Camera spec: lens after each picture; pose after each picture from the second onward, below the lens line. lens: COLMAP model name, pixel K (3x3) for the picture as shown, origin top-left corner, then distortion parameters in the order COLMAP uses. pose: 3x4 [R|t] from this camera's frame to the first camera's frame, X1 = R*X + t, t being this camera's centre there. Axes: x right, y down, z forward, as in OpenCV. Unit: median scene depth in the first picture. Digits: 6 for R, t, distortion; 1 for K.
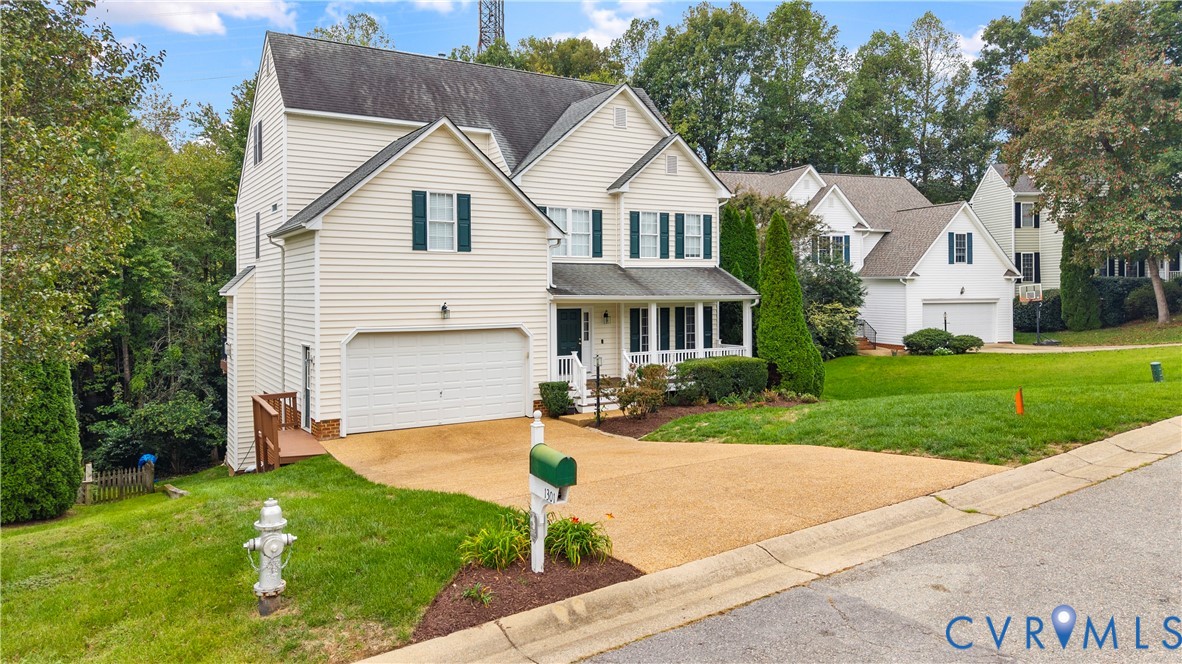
lens RADIAL K [[818.3, 0, 590.6], [0, 818.3, 301.8], [0, 0, 1]] dist [0.004965, 0.001026]
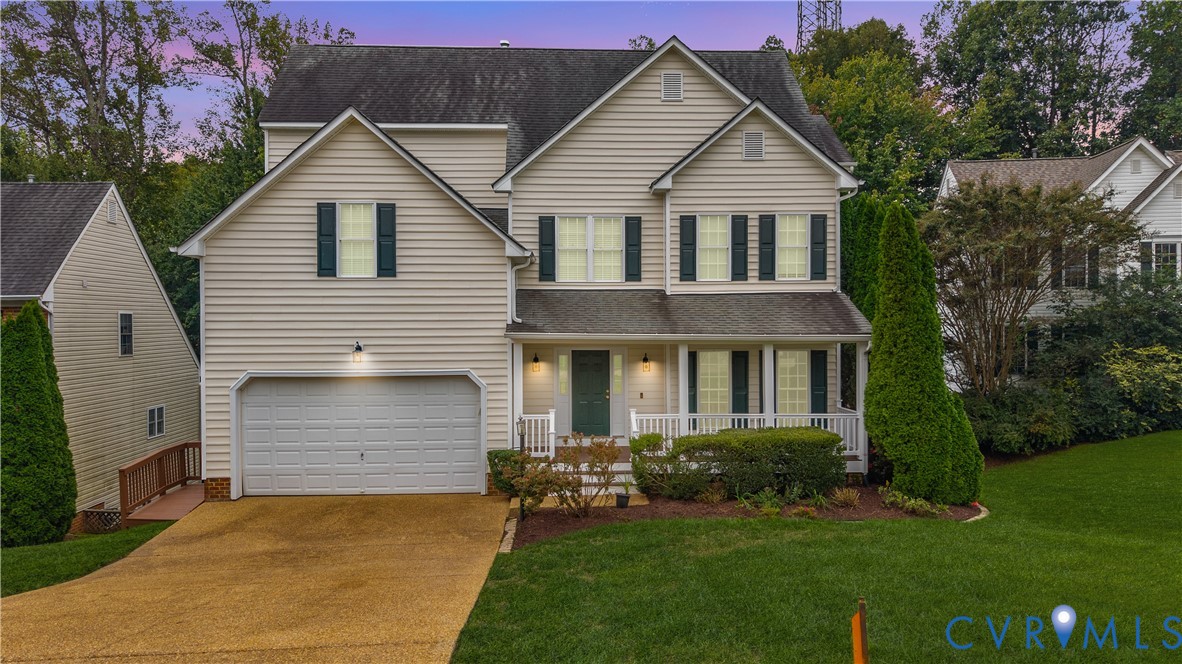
lens RADIAL K [[820.1, 0, 591.0], [0, 820.1, 332.0], [0, 0, 1]] dist [-0.006936, -0.003402]
pose [[0.873279, 0.005406, -0.487191, 0.329457], [-0.007646, 0.999967, -0.002611, -0.006512], [0.487161, 0.006005, 0.873292, 0.337197]]
